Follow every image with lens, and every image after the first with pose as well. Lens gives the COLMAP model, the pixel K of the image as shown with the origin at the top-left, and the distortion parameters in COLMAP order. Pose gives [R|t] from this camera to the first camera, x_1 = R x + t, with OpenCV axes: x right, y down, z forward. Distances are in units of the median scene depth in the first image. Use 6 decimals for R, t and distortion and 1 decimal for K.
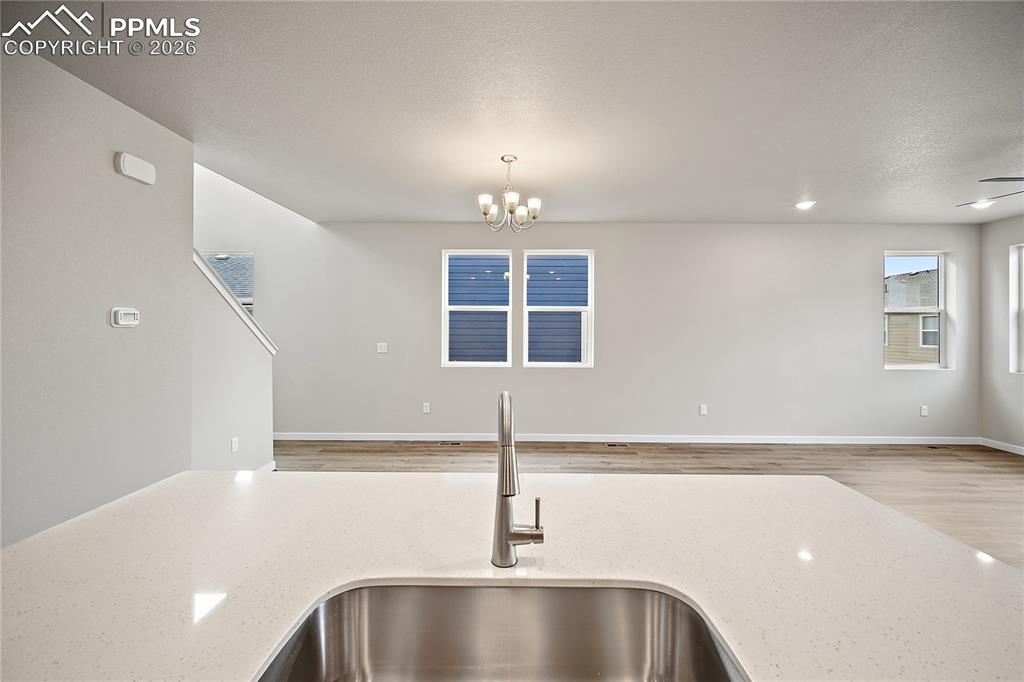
lens RADIAL K [[405.0, 0, 513.7], [0, 405.0, 326.0], [0, 0, 1]] dist [-0.003136, -0.000226]
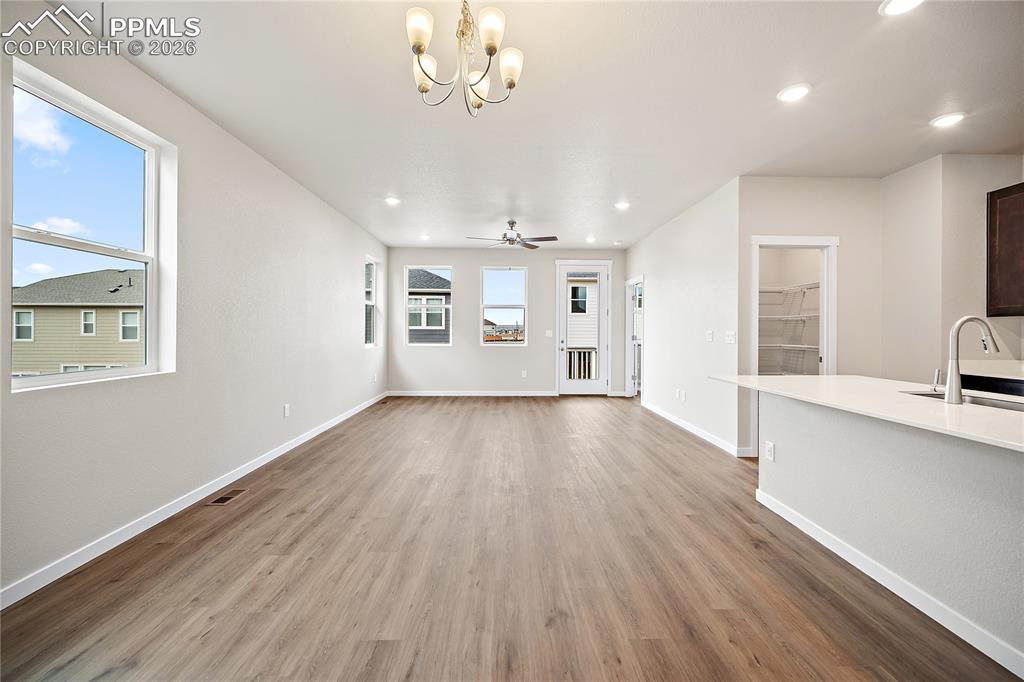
lens RADIAL K [[405.0, 0, 517.3], [0, 405.0, 334.6], [0, 0, 1]] dist [-0.003136, -0.000226]
pose [[-0.041209, -0.013831, 0.999055, -0.349612], [-0.012190, 0.999837, 0.013339, 0.042598], [-0.999076, -0.011629, -0.041371, 0.591650]]
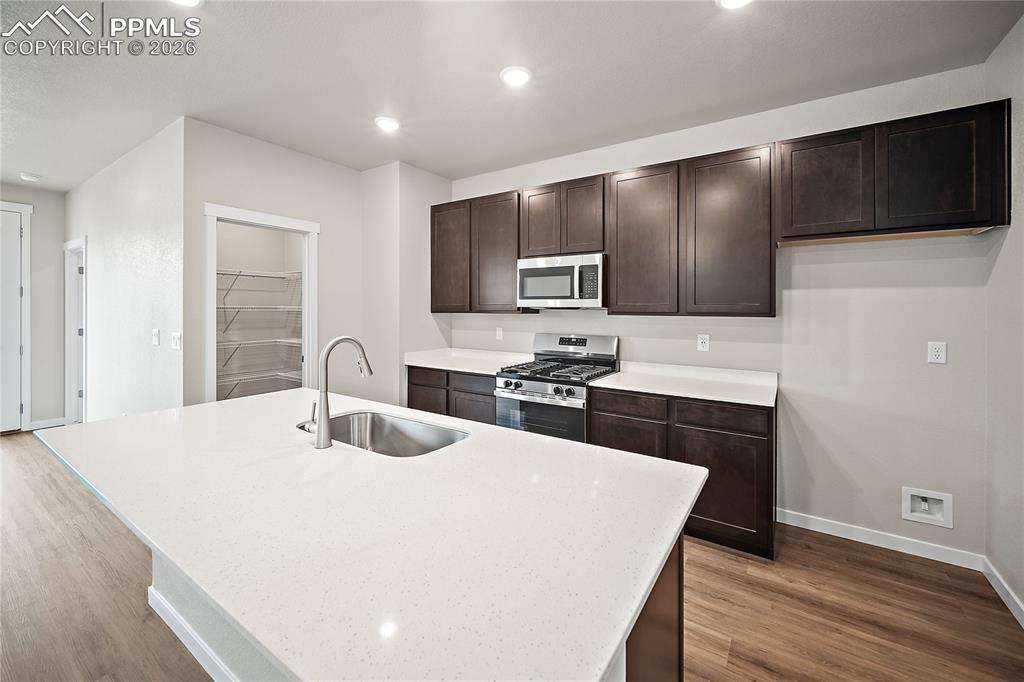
lens RADIAL K [[405.0, 0, 515.8], [0, 405.0, 320.2], [0, 0, 1]] dist [-0.003136, -0.000226]
pose [[-0.839956, -0.023547, 0.542144, -0.276633], [-0.011681, 0.999611, 0.025318, 0.004705], [-0.542529, 0.014933, -0.839904, 0.352975]]
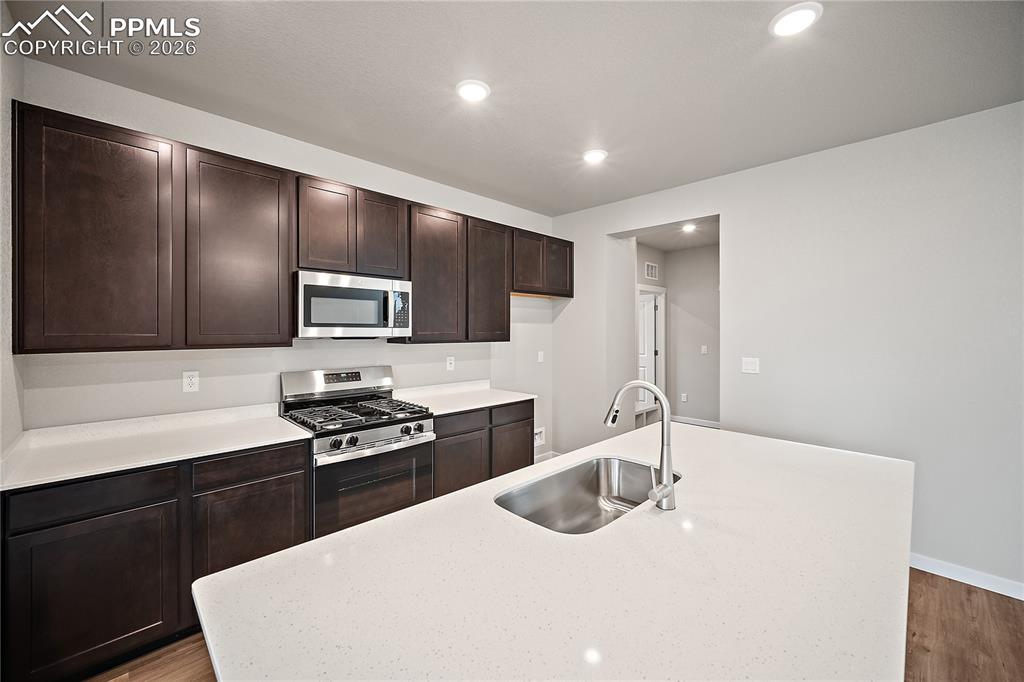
lens RADIAL K [[405.0, 0, 529.0], [0, 405.0, 328.1], [0, 0, 1]] dist [-0.003136, -0.000226]
pose [[-0.692692, -0.008678, -0.721181, 0.249238], [-0.002822, 0.999953, -0.009322, -0.007816], [0.721228, -0.004422, -0.692684, 0.309609]]
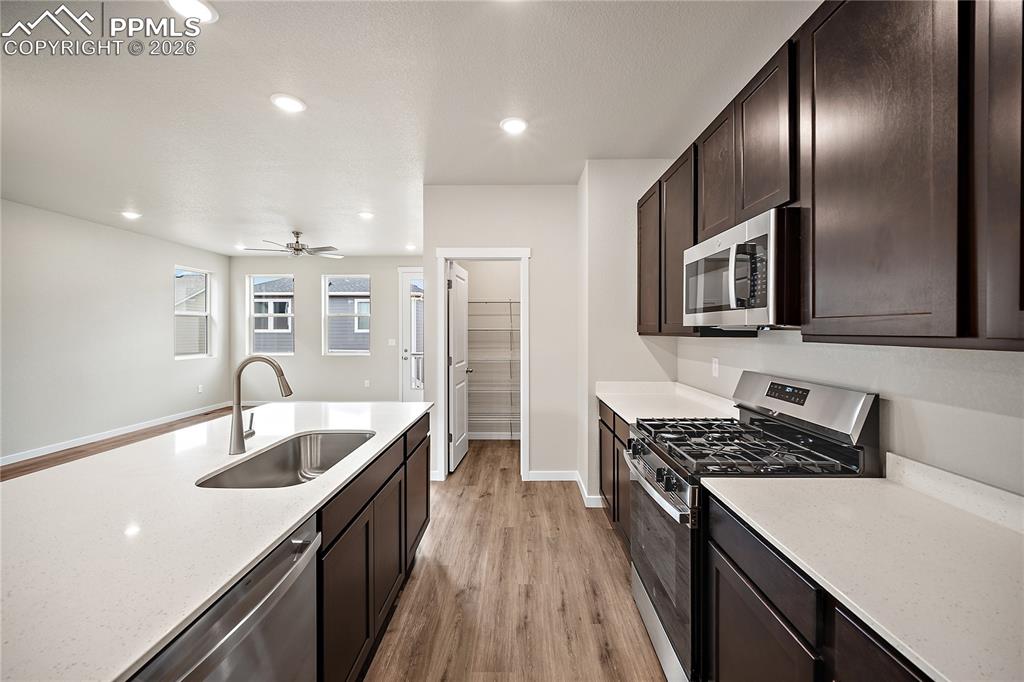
lens RADIAL K [[405.0, 0, 518.5], [0, 405.0, 331.5], [0, 0, 1]] dist [-0.003136, -0.000226]
pose [[-0.008985, -0.009101, 0.999918, -0.333421], [-0.005124, 0.999946, 0.009056, 0.002103], [-0.999947, -0.005042, -0.009031, -0.044115]]
